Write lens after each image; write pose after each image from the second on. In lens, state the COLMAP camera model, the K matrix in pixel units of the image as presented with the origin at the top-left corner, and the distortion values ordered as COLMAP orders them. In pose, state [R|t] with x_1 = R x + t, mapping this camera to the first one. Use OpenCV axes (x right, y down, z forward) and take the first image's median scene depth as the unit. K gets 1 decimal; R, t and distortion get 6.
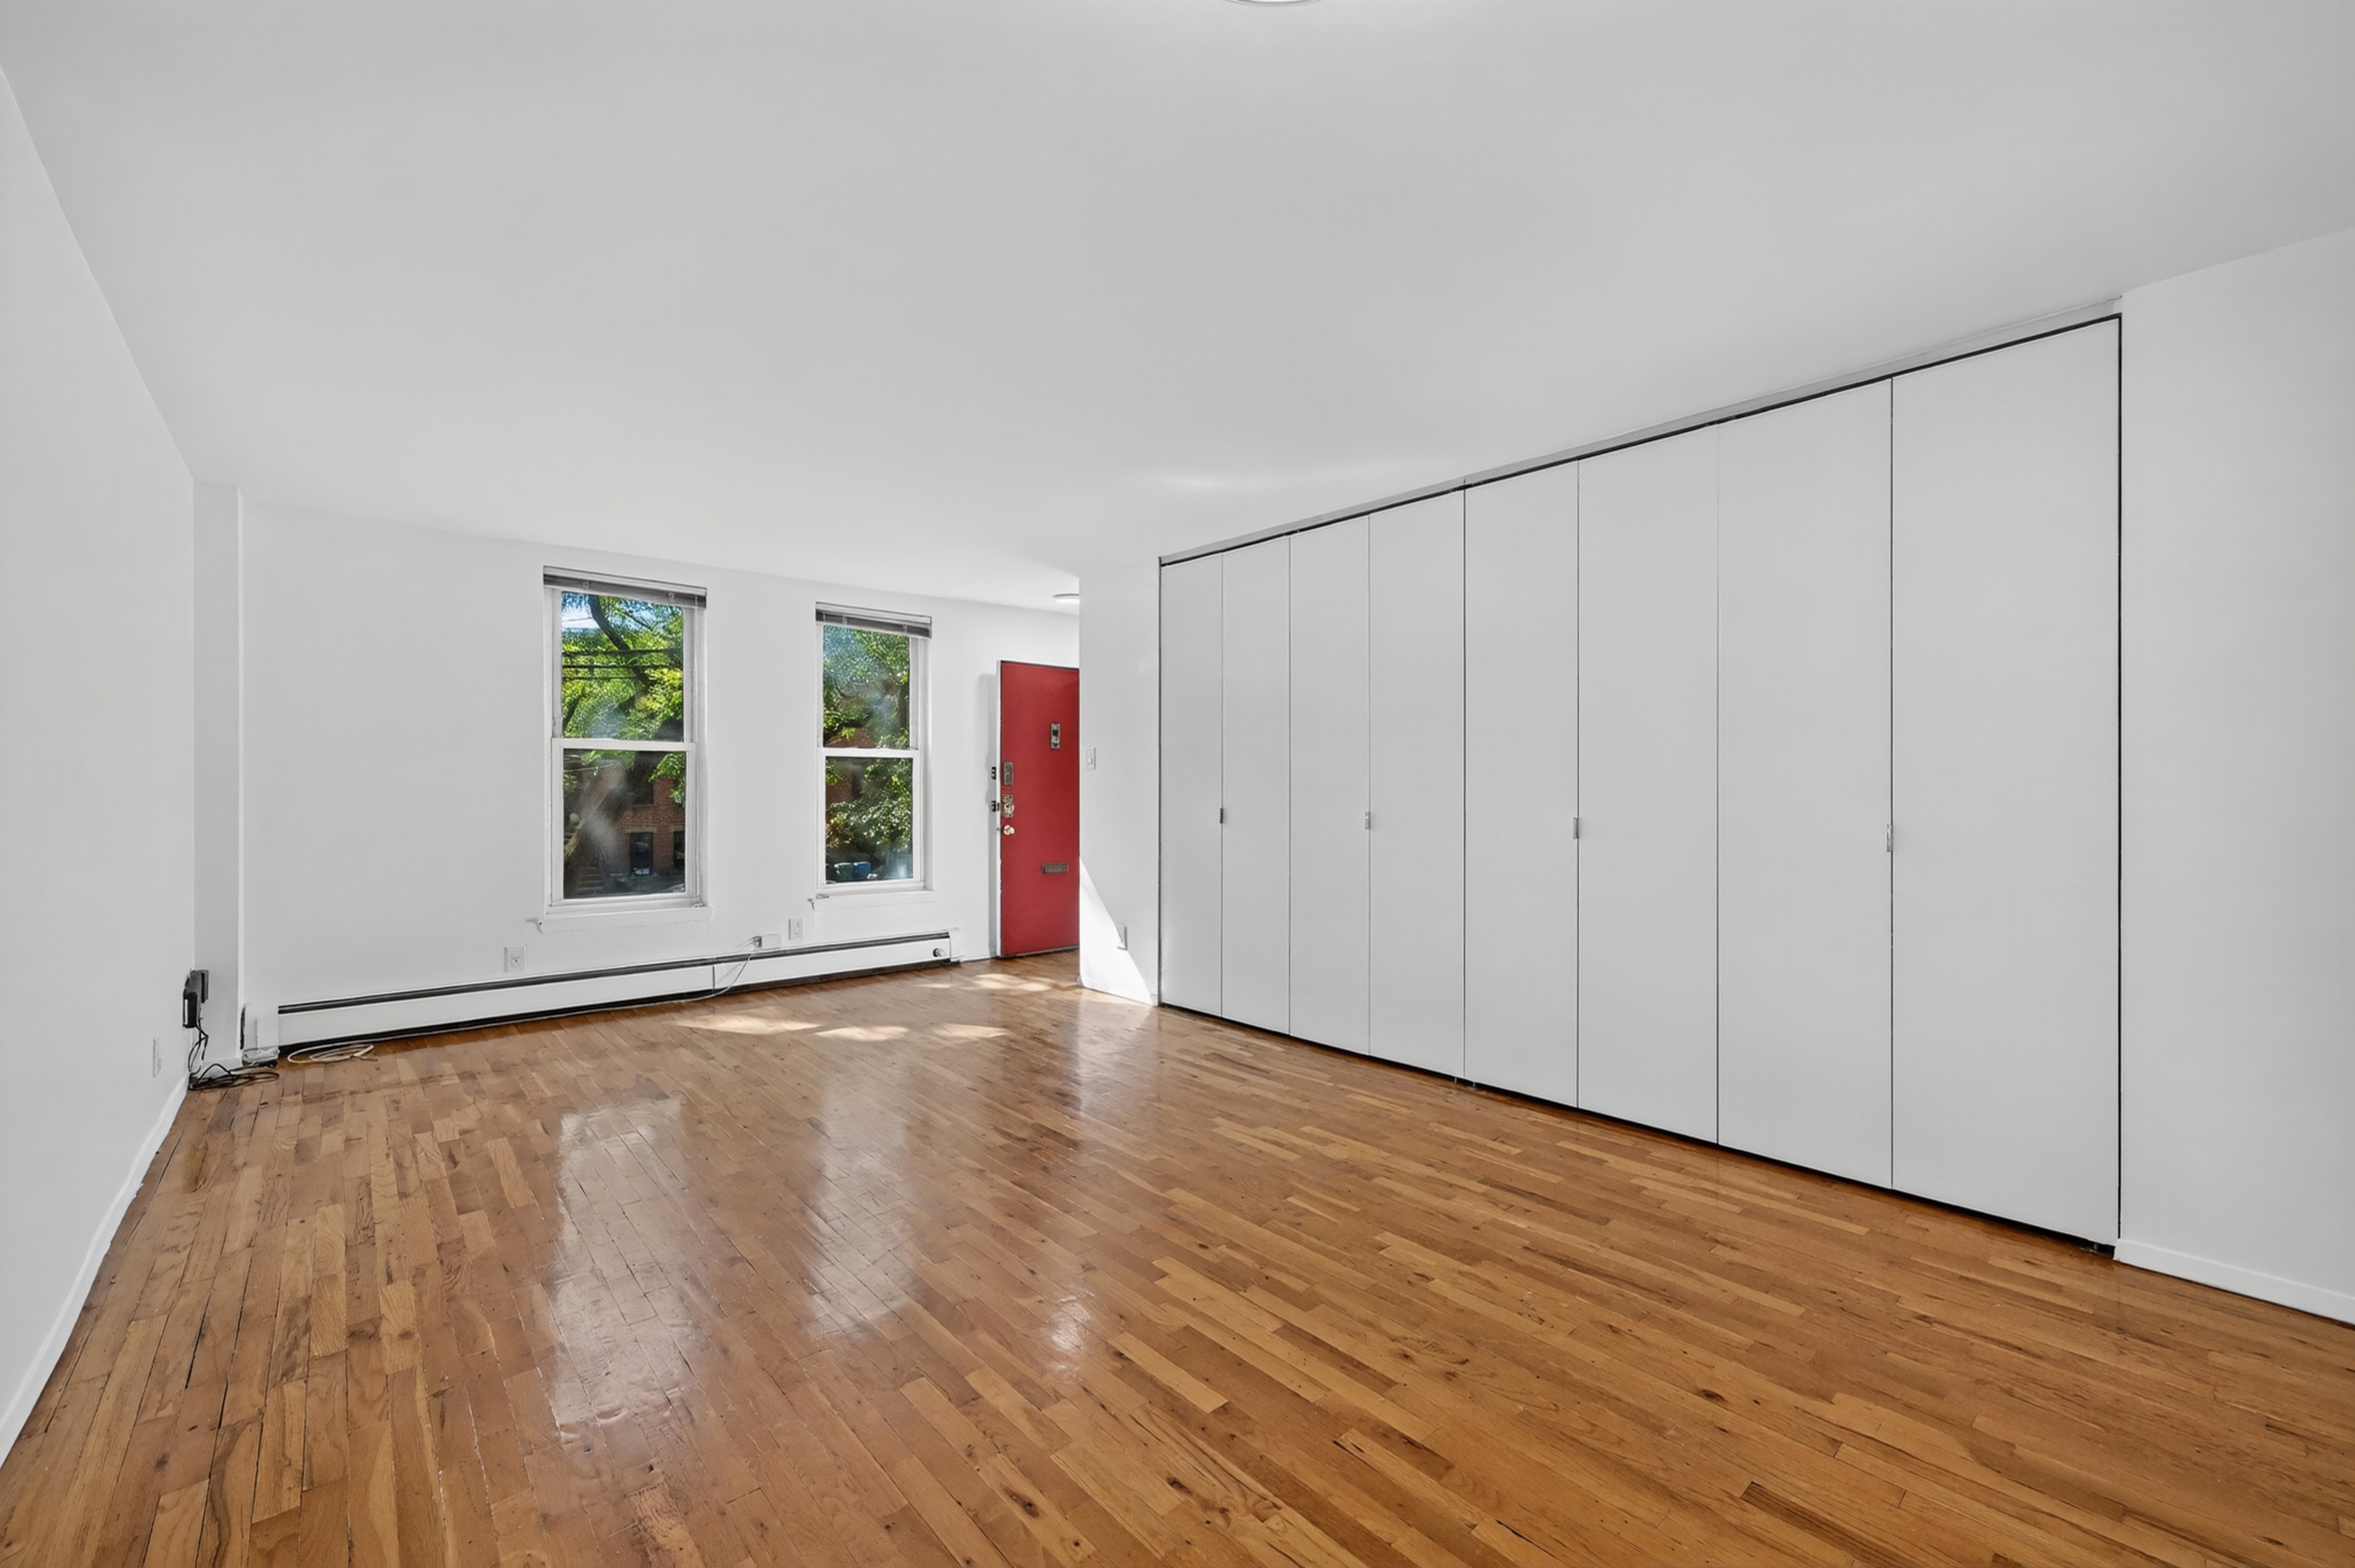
lens RADIAL K [[939.9, 0, 1182.0], [0, 939.9, 780.4], [0, 0, 1]] dist [-0.024068, 0.013681]
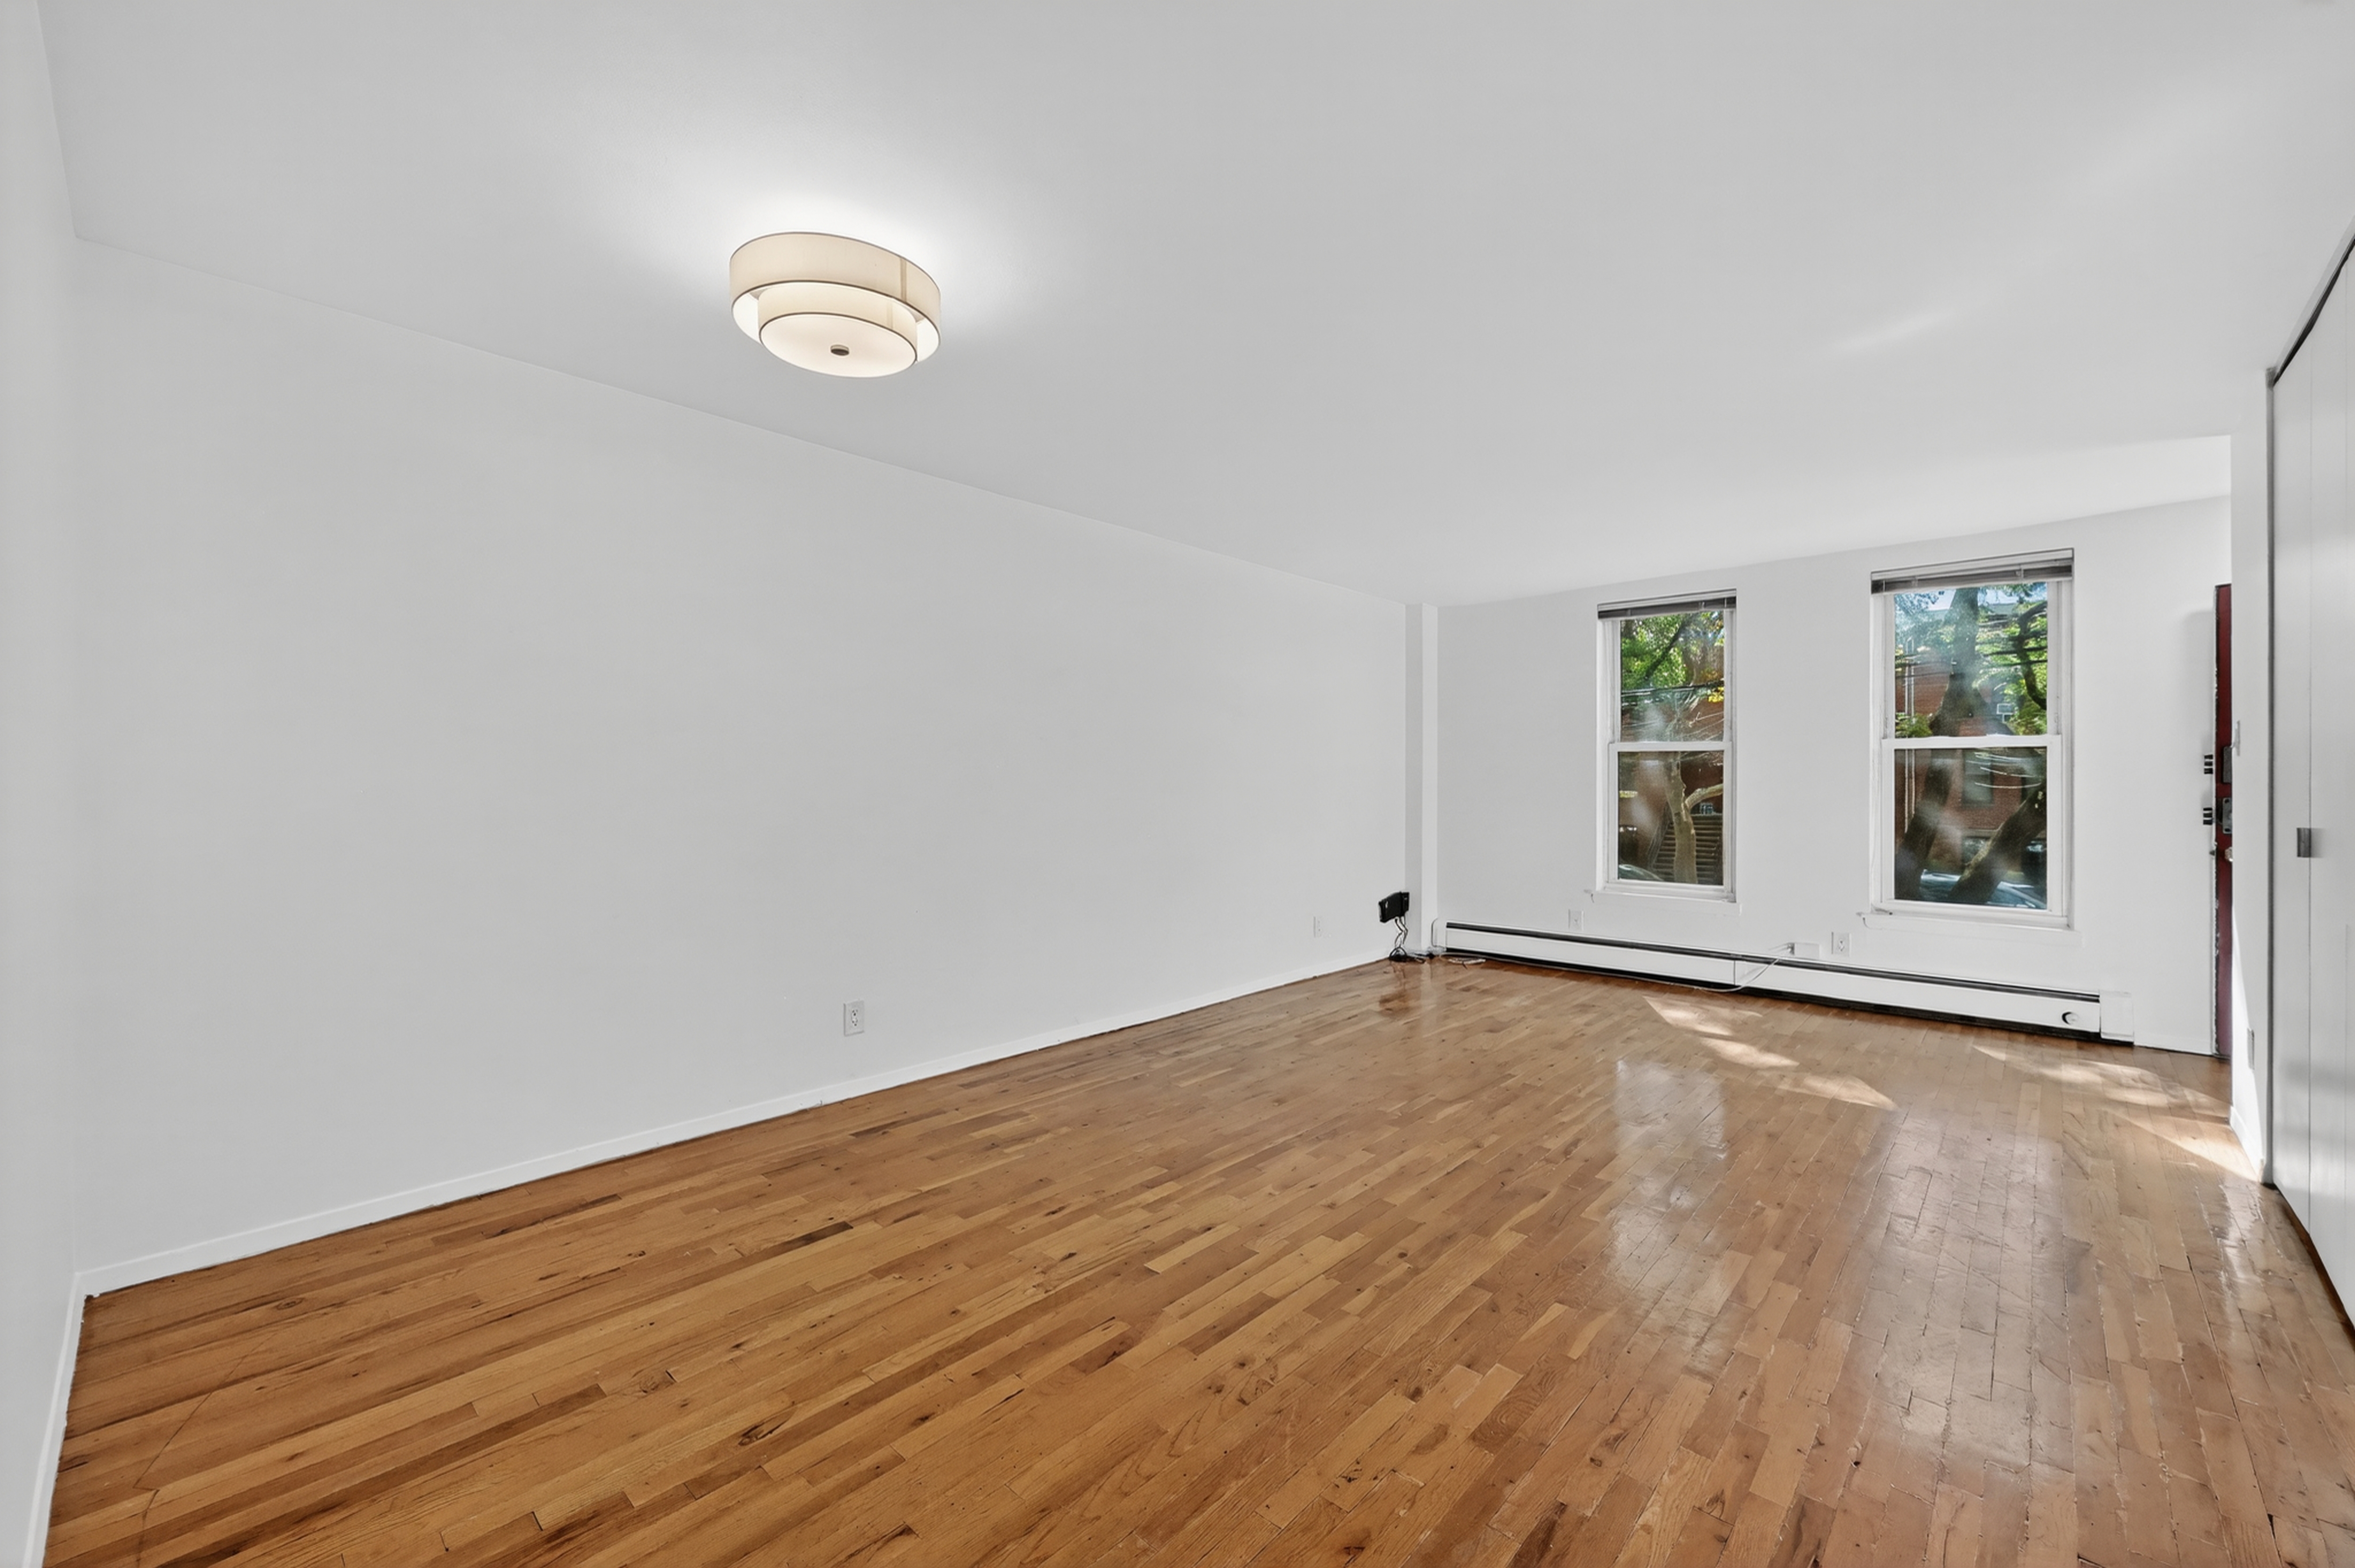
lens RADIAL K [[939.9, 0, 1182.0], [0, 939.9, 780.4], [0, 0, 1]] dist [-0.024068, 0.013681]
pose [[0.098540, -0.001812, -0.995131, 0.456675], [0.006716, 0.999977, -0.001156, -0.000735], [0.995110, -0.006570, 0.098550, 0.315219]]
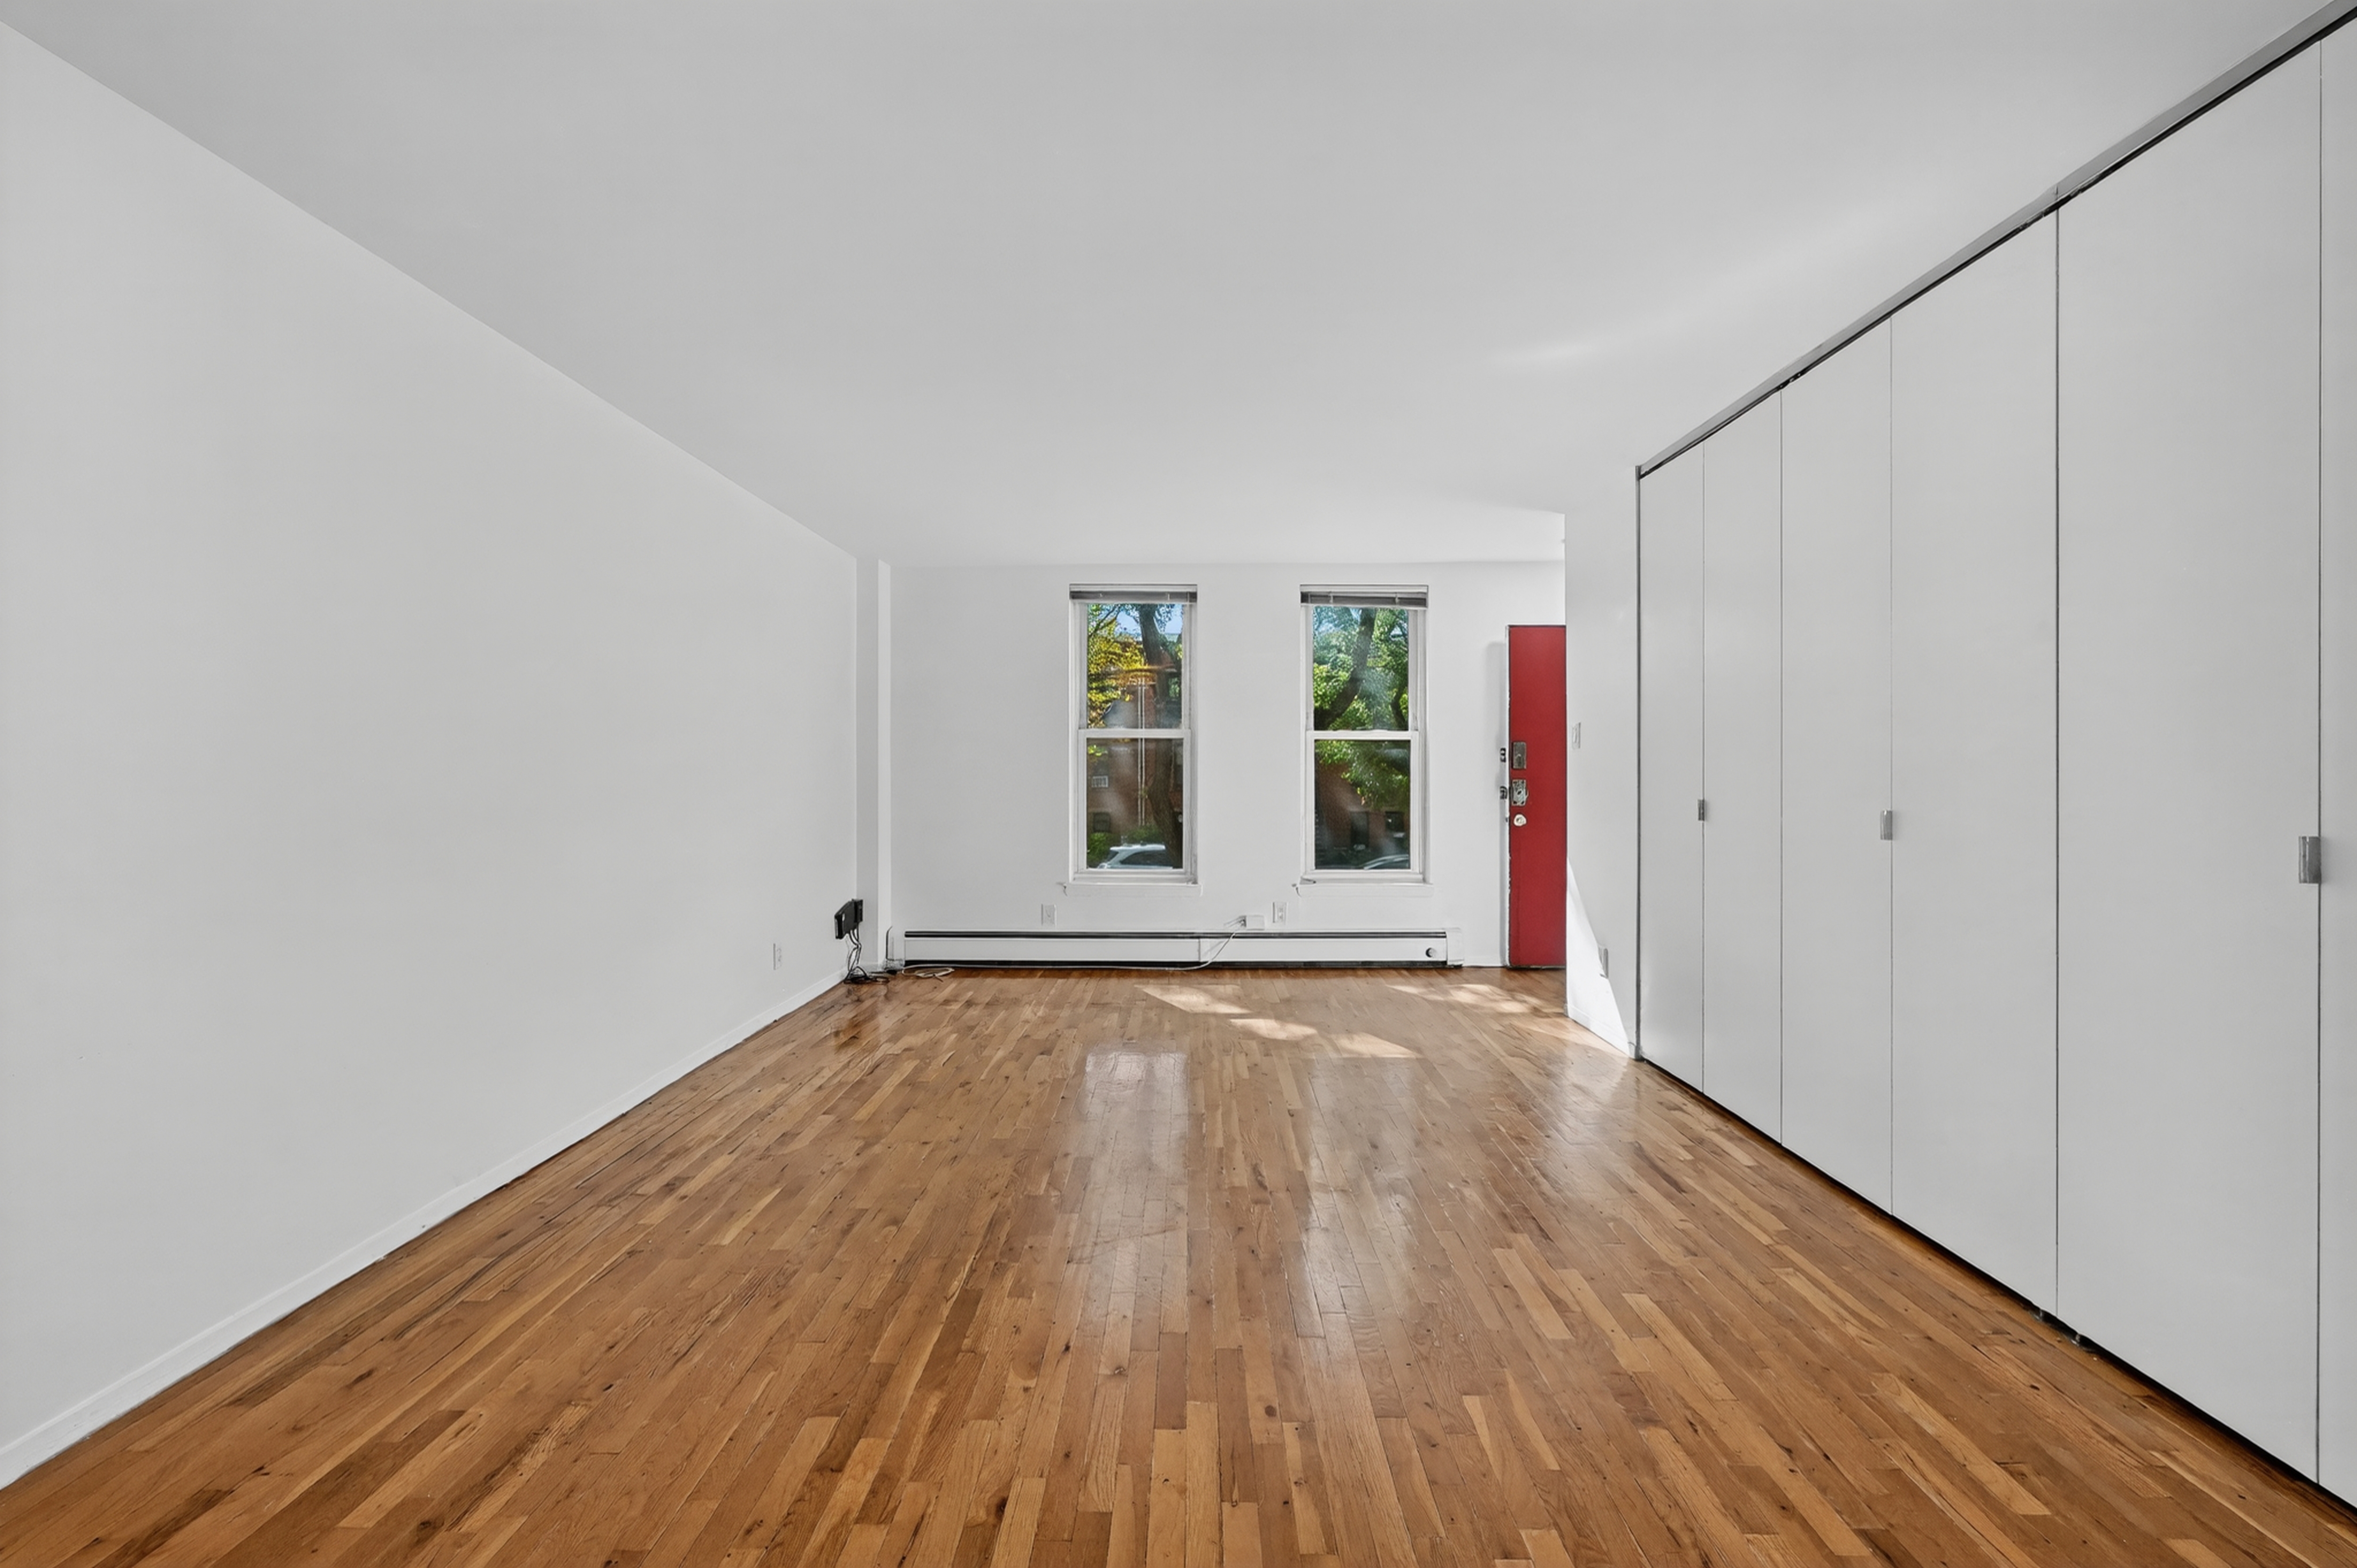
lens RADIAL K [[940.7, 0, 1183.0], [0, 940.7, 780.4], [0, 0, 1]] dist [-0.024068, 0.013681]
pose [[0.739665, 0.004763, -0.672959, 0.210489], [0.006326, 0.999882, 0.014031, 0.002455], [0.672946, -0.014635, 0.739547, 0.202385]]
